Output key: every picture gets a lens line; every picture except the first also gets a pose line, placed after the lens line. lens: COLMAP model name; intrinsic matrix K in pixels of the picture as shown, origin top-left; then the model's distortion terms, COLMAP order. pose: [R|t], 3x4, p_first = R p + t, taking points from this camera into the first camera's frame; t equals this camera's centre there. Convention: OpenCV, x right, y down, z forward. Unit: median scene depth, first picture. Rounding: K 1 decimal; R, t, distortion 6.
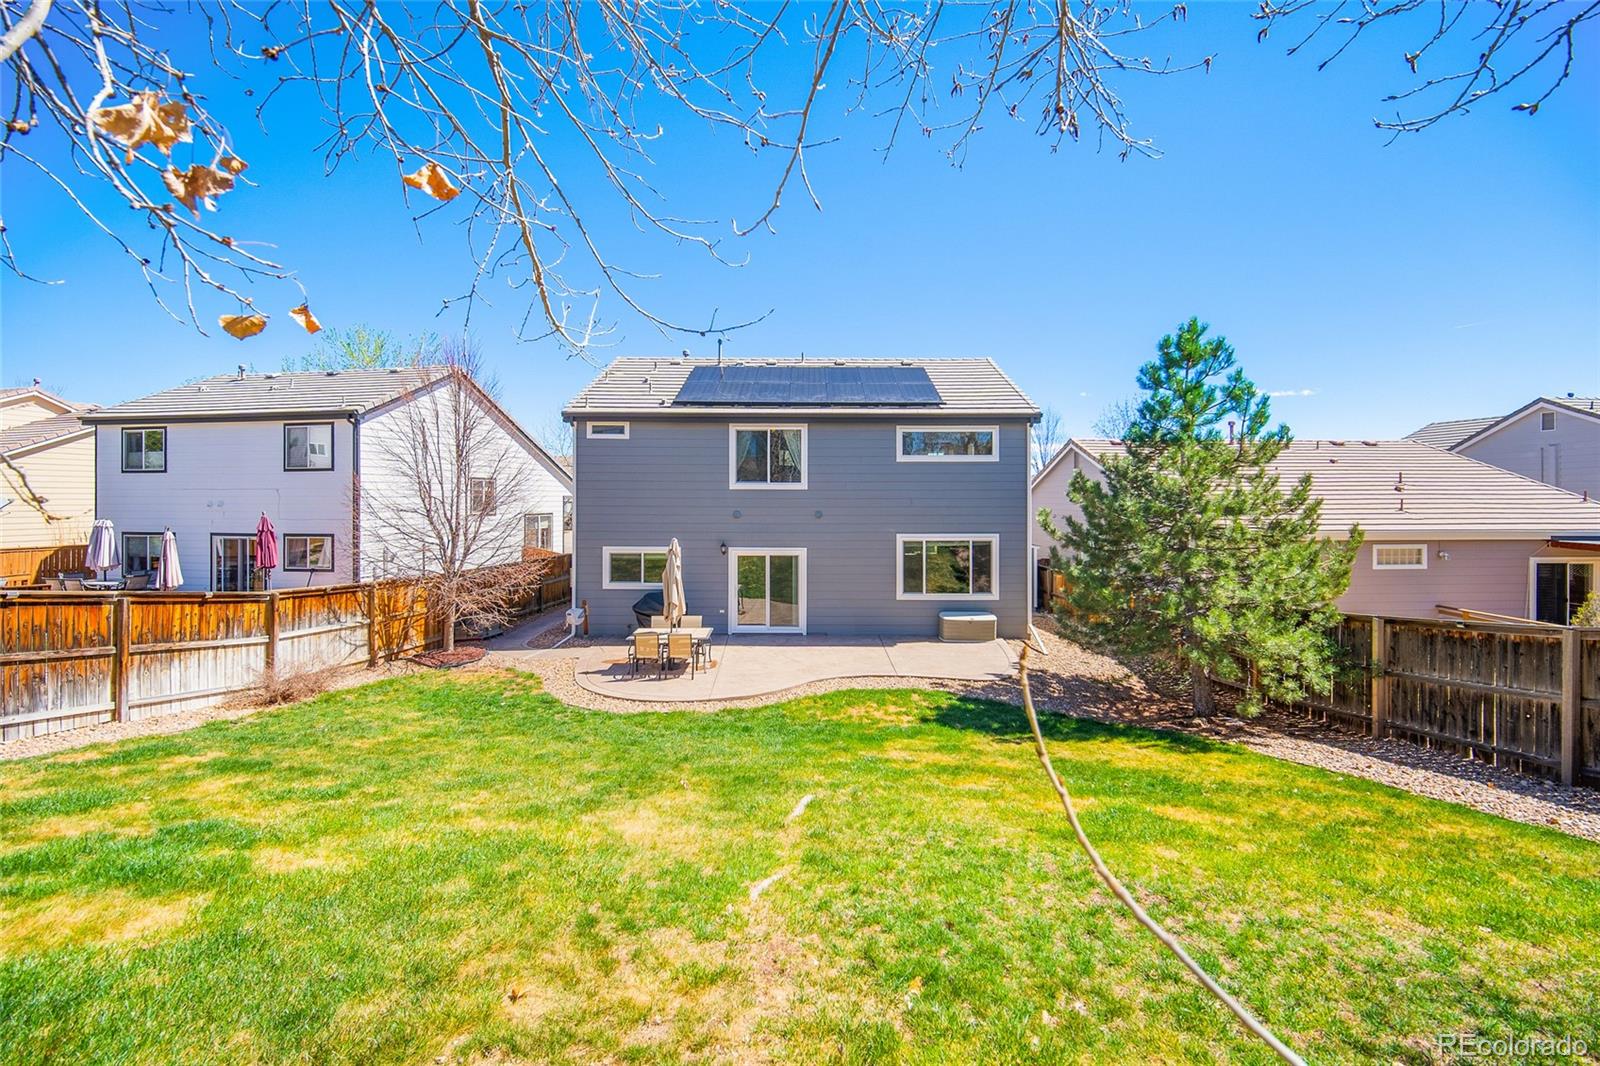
lens RADIAL K [[629.4, 0, 802.5], [0, 629.4, 495.3], [0, 0, 1]] dist [0.000154, -0.000418]
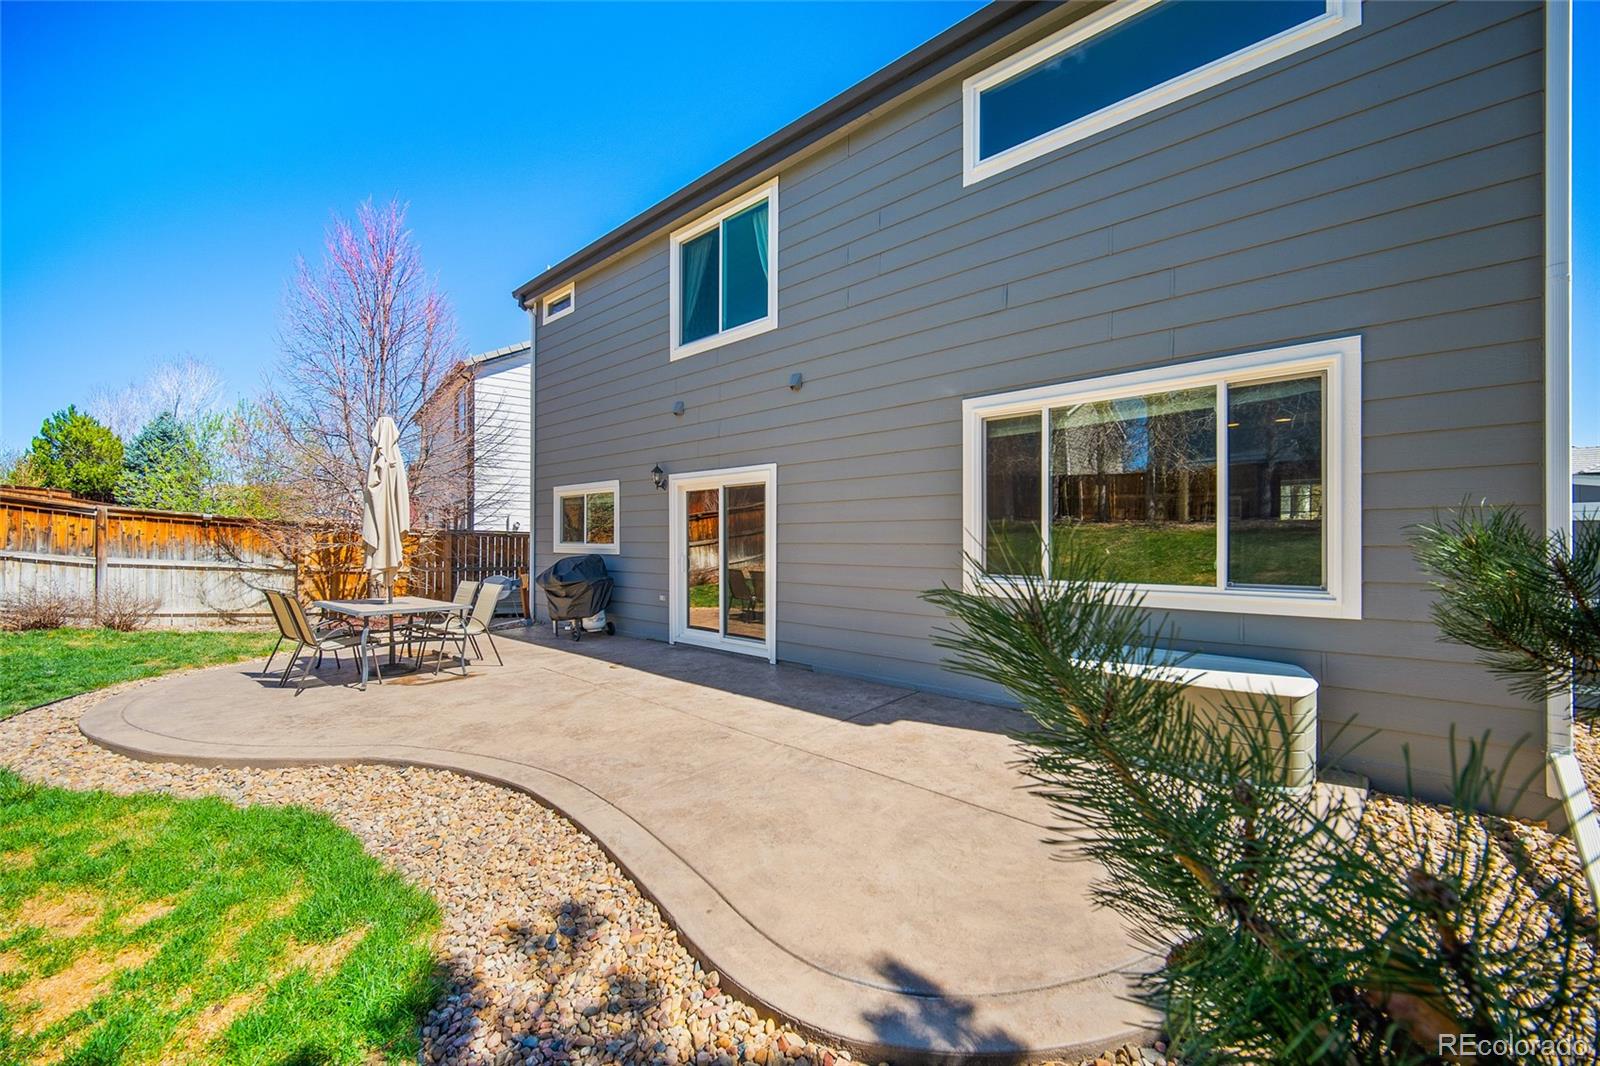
lens RADIAL K [[629.4, 0, 810.2], [0, 629.4, 542.6], [0, 0, 1]] dist [0.000154, -0.000418]
pose [[0.754871, 0.003934, -0.655862, 0.312664], [-0.003086, 0.999992, 0.002447, 0.138551], [0.655866, 0.000176, 0.754877, 0.693964]]
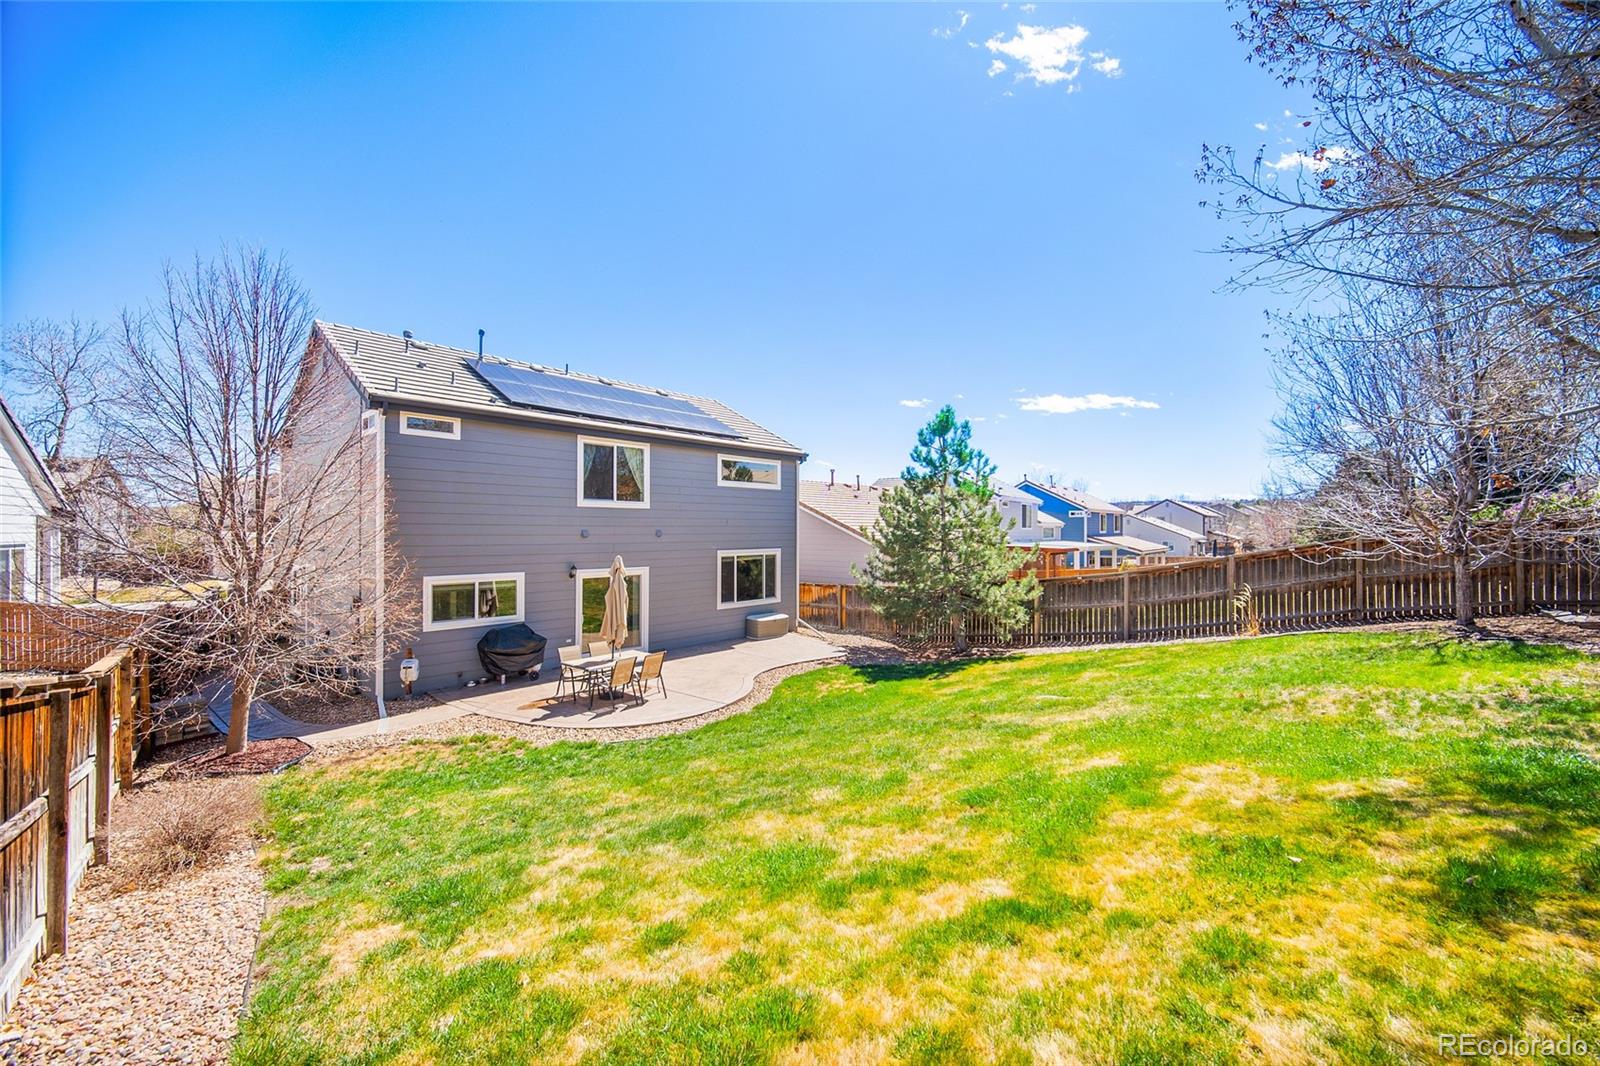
lens RADIAL K [[629.4, 0, 789.8], [0, 629.4, 527.0], [0, 0, 1]] dist [0.000154, -0.000418]
pose [[0.675355, 0.002610, 0.737488, -0.590015], [-0.000696, 0.999996, -0.002901, 0.023293], [-0.737493, 0.001446, 0.675354, 0.153925]]
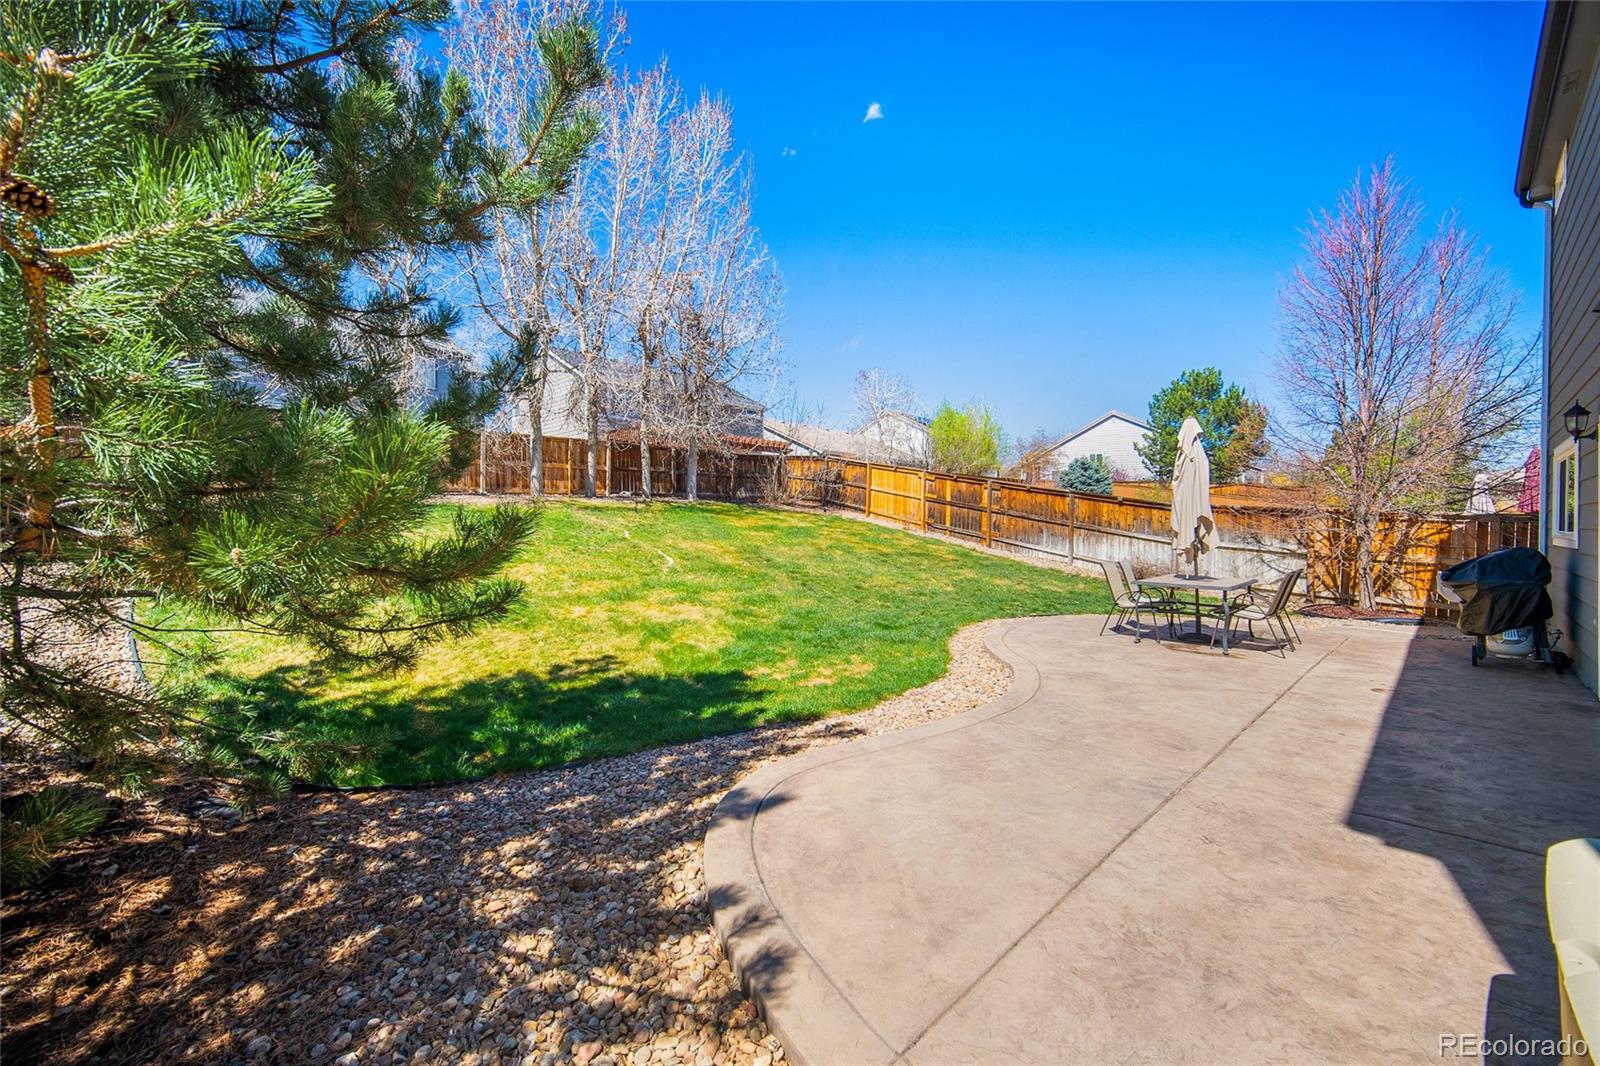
lens RADIAL K [[629.4, 0, 799.8], [0, 629.4, 528.6], [0, 0, 1]] dist [0.000154, -0.000418]
pose [[-0.713258, 0.000539, -0.700901, 0.377955], [-0.007861, 0.999931, 0.008768, 0.140075], [0.700858, 0.011763, -0.713204, 0.959102]]
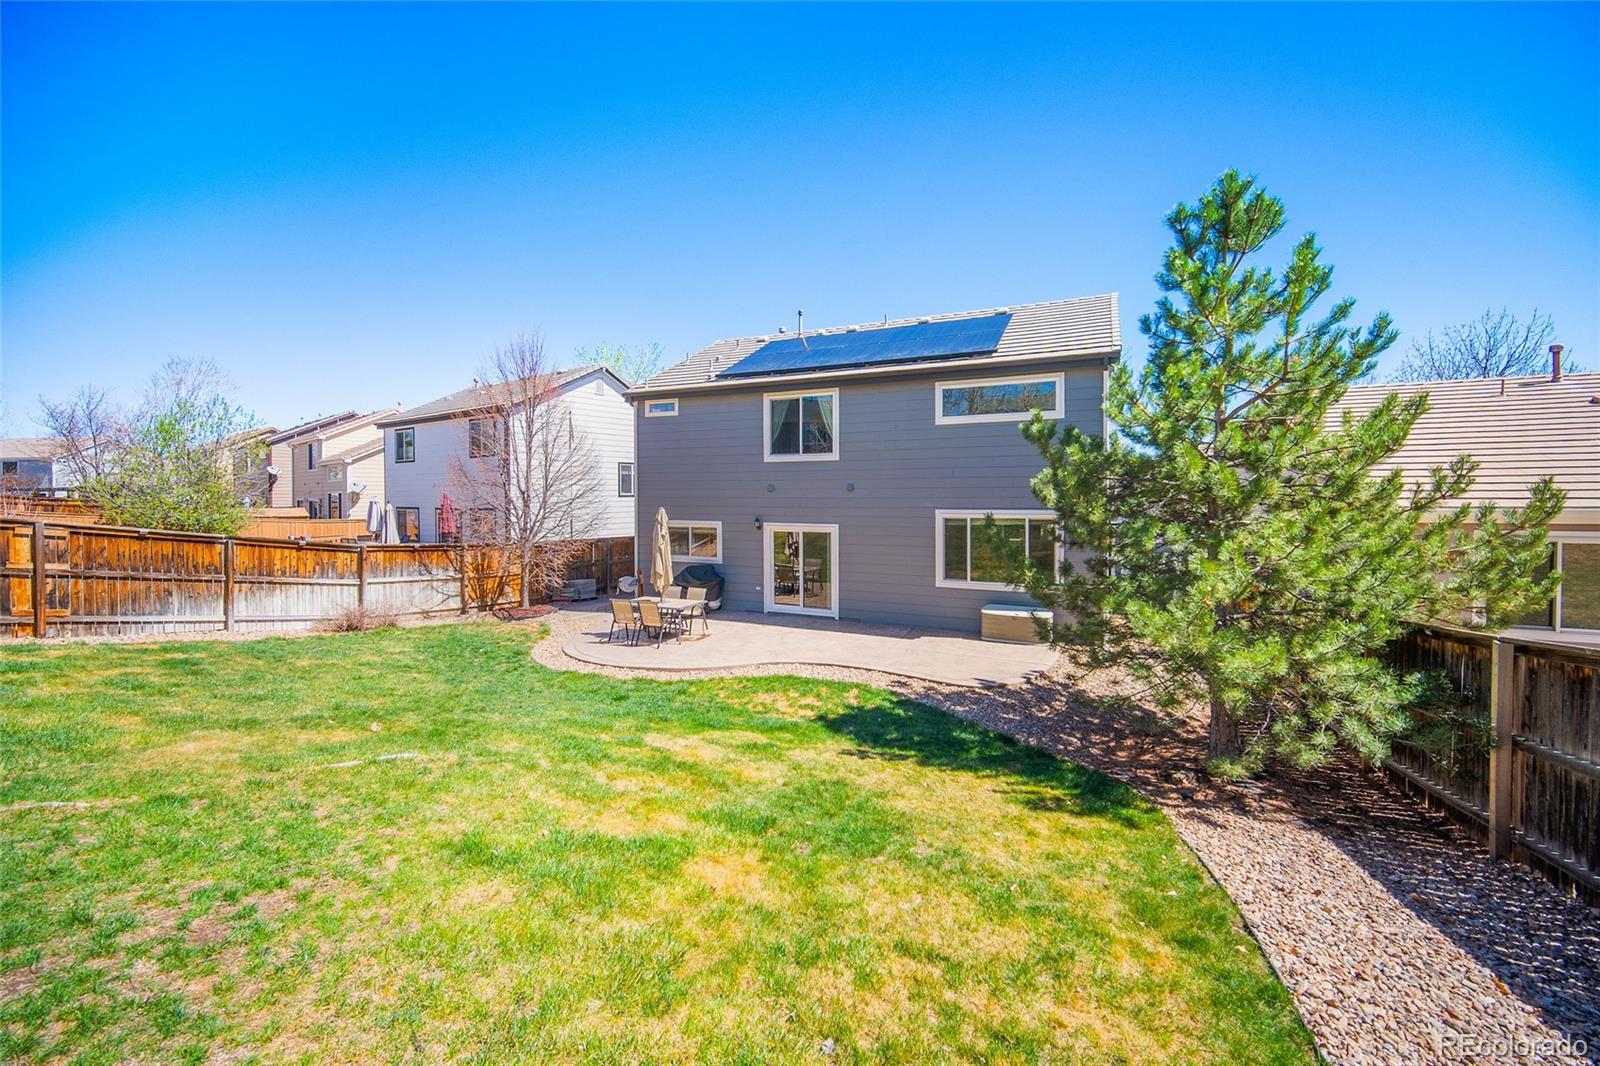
lens RADIAL K [[629.4, 0, 813.5], [0, 629.4, 502.2], [0, 0, 1]] dist [0.000154, -0.000418]
pose [[0.913335, 0.002339, -0.407202, 0.347739], [0.004739, 0.999855, 0.016374, 0.036766], [0.407181, -0.016885, 0.913191, 0.154444]]
